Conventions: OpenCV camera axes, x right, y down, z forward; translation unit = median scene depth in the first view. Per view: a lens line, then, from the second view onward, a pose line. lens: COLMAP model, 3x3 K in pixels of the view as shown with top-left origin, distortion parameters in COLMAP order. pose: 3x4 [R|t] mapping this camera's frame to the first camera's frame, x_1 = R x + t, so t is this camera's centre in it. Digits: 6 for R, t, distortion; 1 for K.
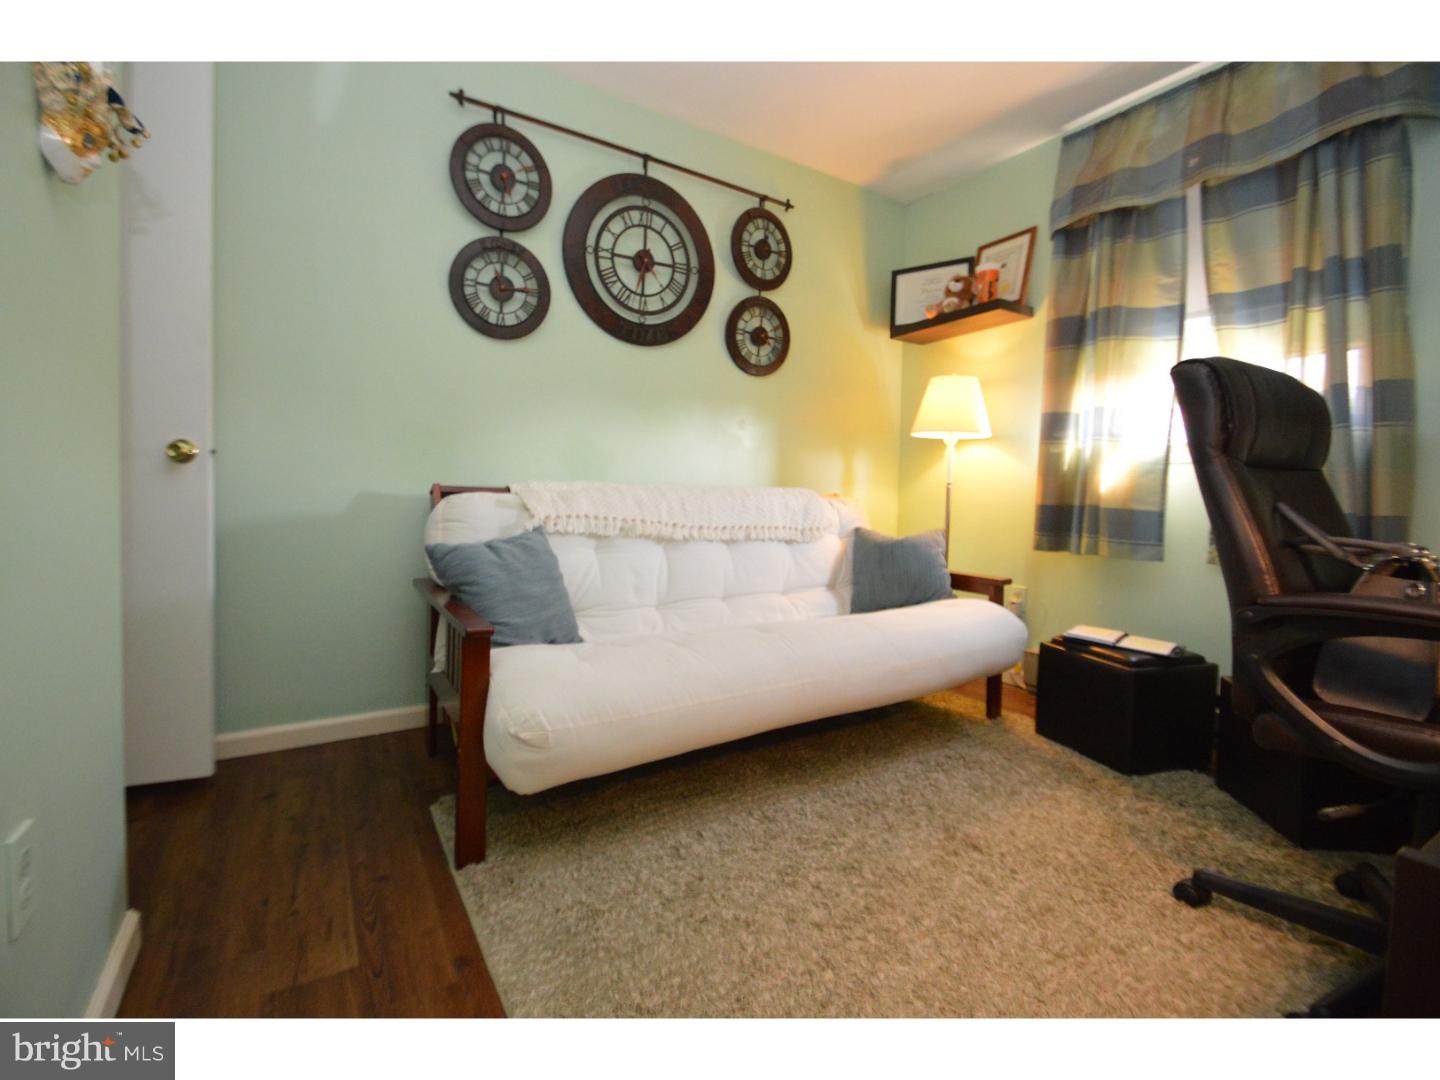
lens RADIAL K [[641.1, 0, 700.2], [0, 641.1, 516.6], [0, 0, 1]] dist [0.001825, -0.010689]
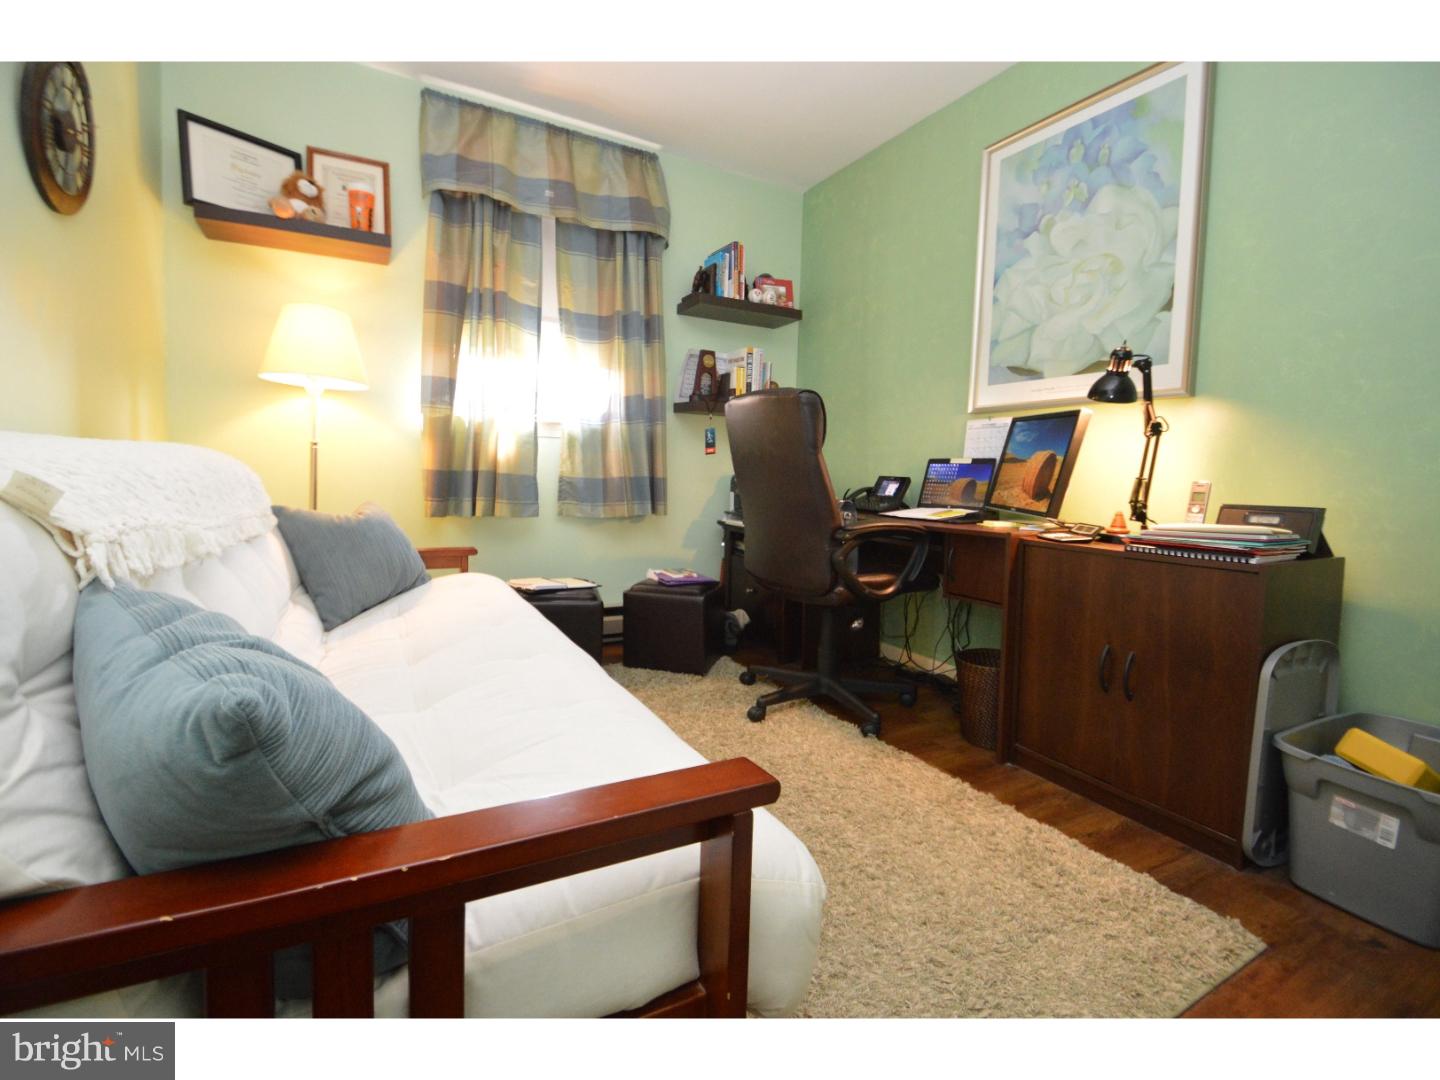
lens RADIAL K [[641.1, 0, 700.2], [0, 641.1, 516.6], [0, 0, 1]] dist [0.001825, -0.010689]
pose [[0.055087, -0.079742, 0.995292, -0.487486], [0.002839, 0.996814, 0.079707, -0.027821], [-0.998478, -0.001566, 0.055138, 0.616047]]
